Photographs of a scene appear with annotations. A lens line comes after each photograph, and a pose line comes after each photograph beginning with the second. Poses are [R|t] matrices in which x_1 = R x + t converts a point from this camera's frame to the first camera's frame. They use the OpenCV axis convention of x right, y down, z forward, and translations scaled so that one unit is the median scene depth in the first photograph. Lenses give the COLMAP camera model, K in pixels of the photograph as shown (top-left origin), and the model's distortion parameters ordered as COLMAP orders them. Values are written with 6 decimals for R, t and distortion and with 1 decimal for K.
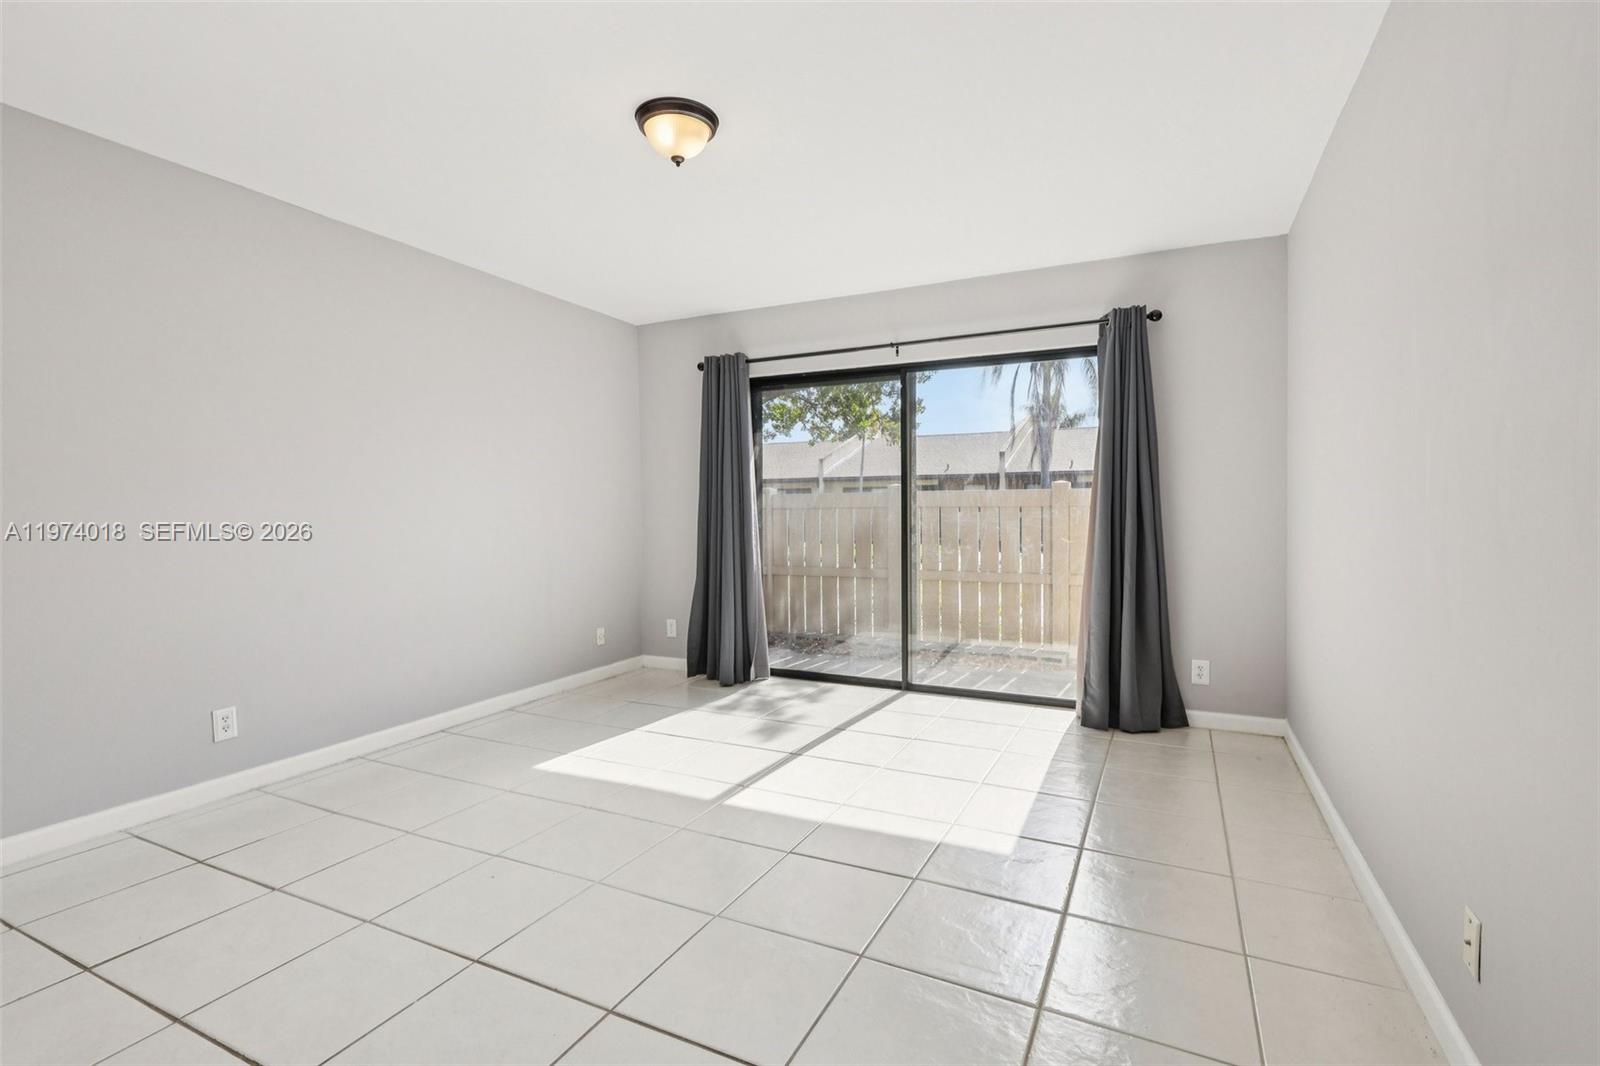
lens RADIAL K [[749.0, 0, 804.9], [0, 749.0, 519.7], [0, 0, 1]] dist [-0.000930, 0.001199]
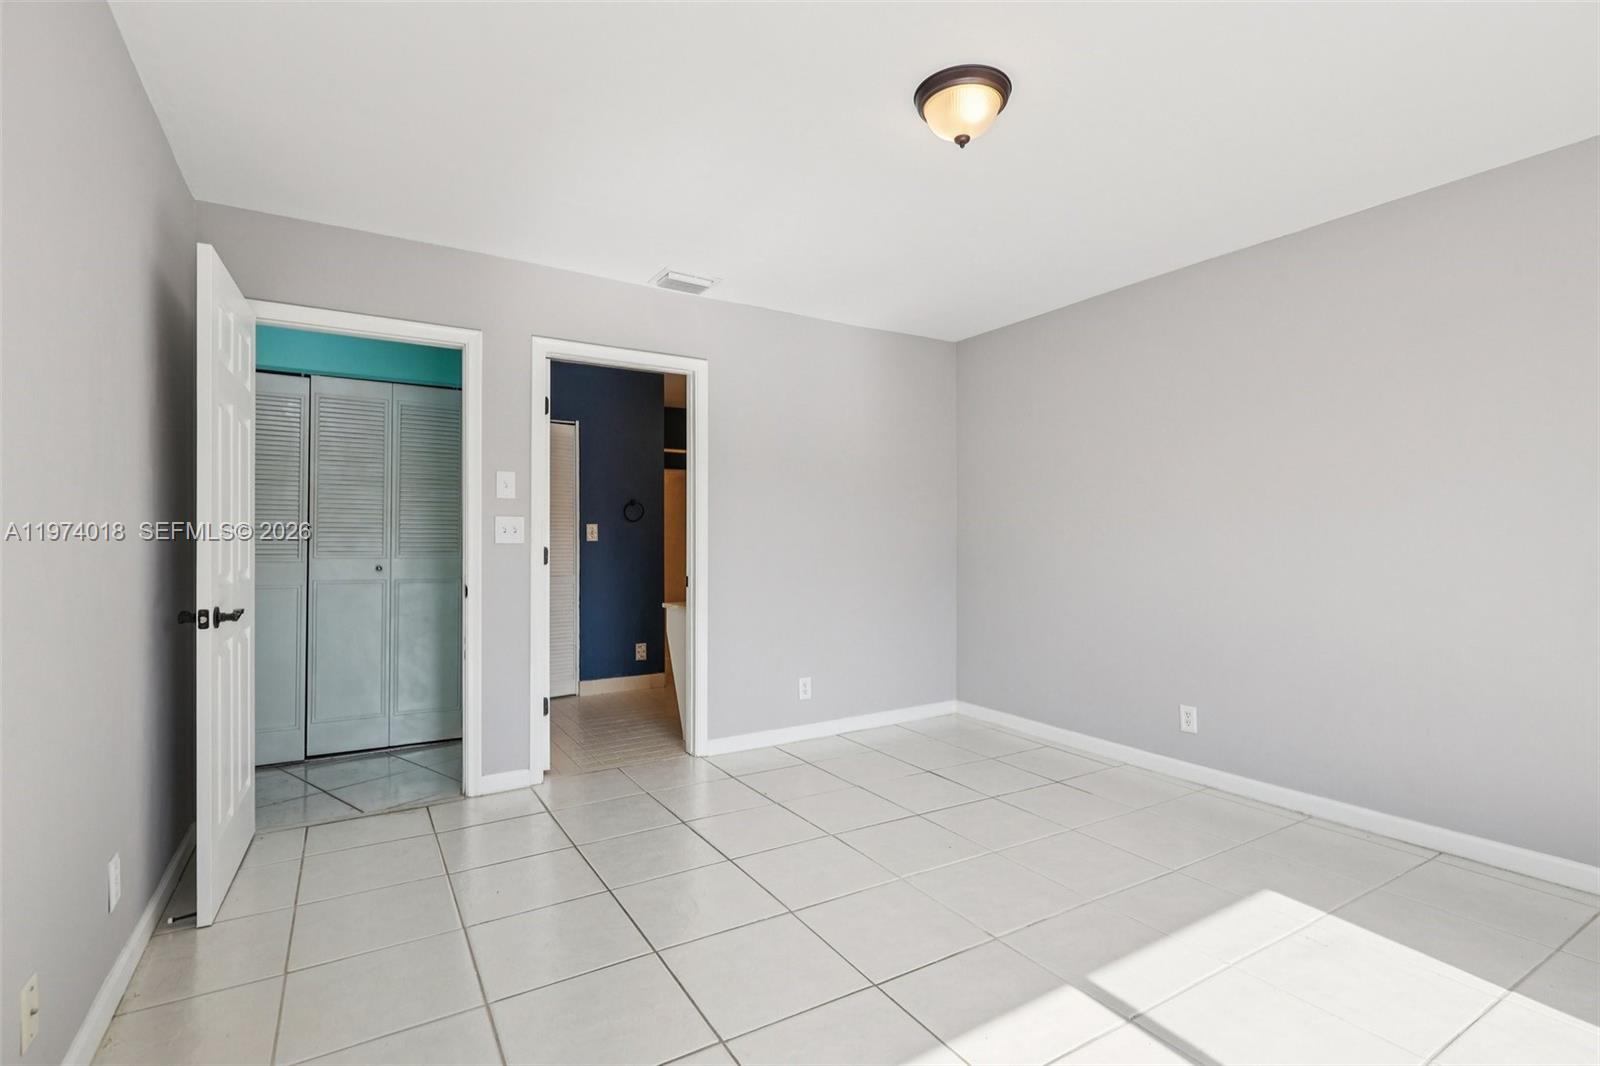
lens RADIAL K [[749.0, 0, 801.8], [0, 749.0, 534.8], [0, 0, 1]] dist [-0.000930, 0.001199]
pose [[-0.538858, 0.000433, -0.842396, 0.375203], [-0.009077, 0.999939, 0.006320, -0.014096], [0.842347, 0.011052, -0.538822, 0.751686]]
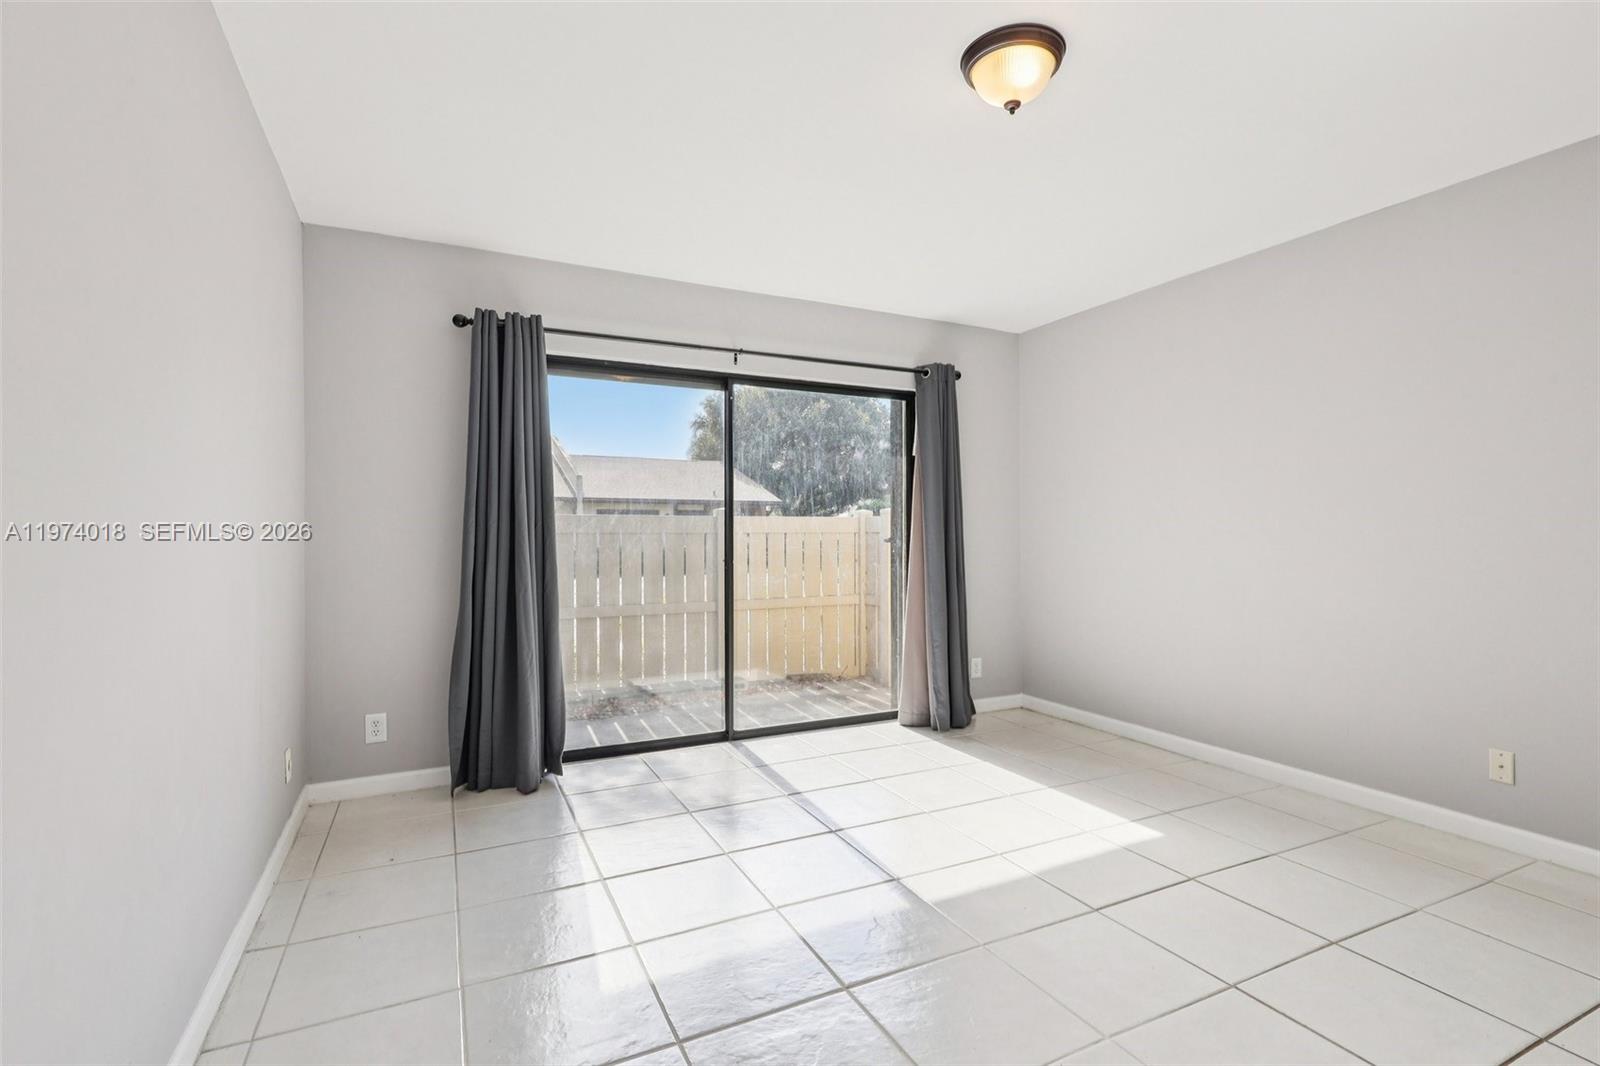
lens RADIAL K [[749.0, 0, 810.5], [0, 749.0, 538.0], [0, 0, 1]] dist [-0.000930, 0.001199]
pose [[0.602231, -0.000194, 0.798322, -0.533377], [0.010737, 0.999911, -0.007857, -0.004328], [-0.798249, 0.013303, 0.602180, 0.397269]]
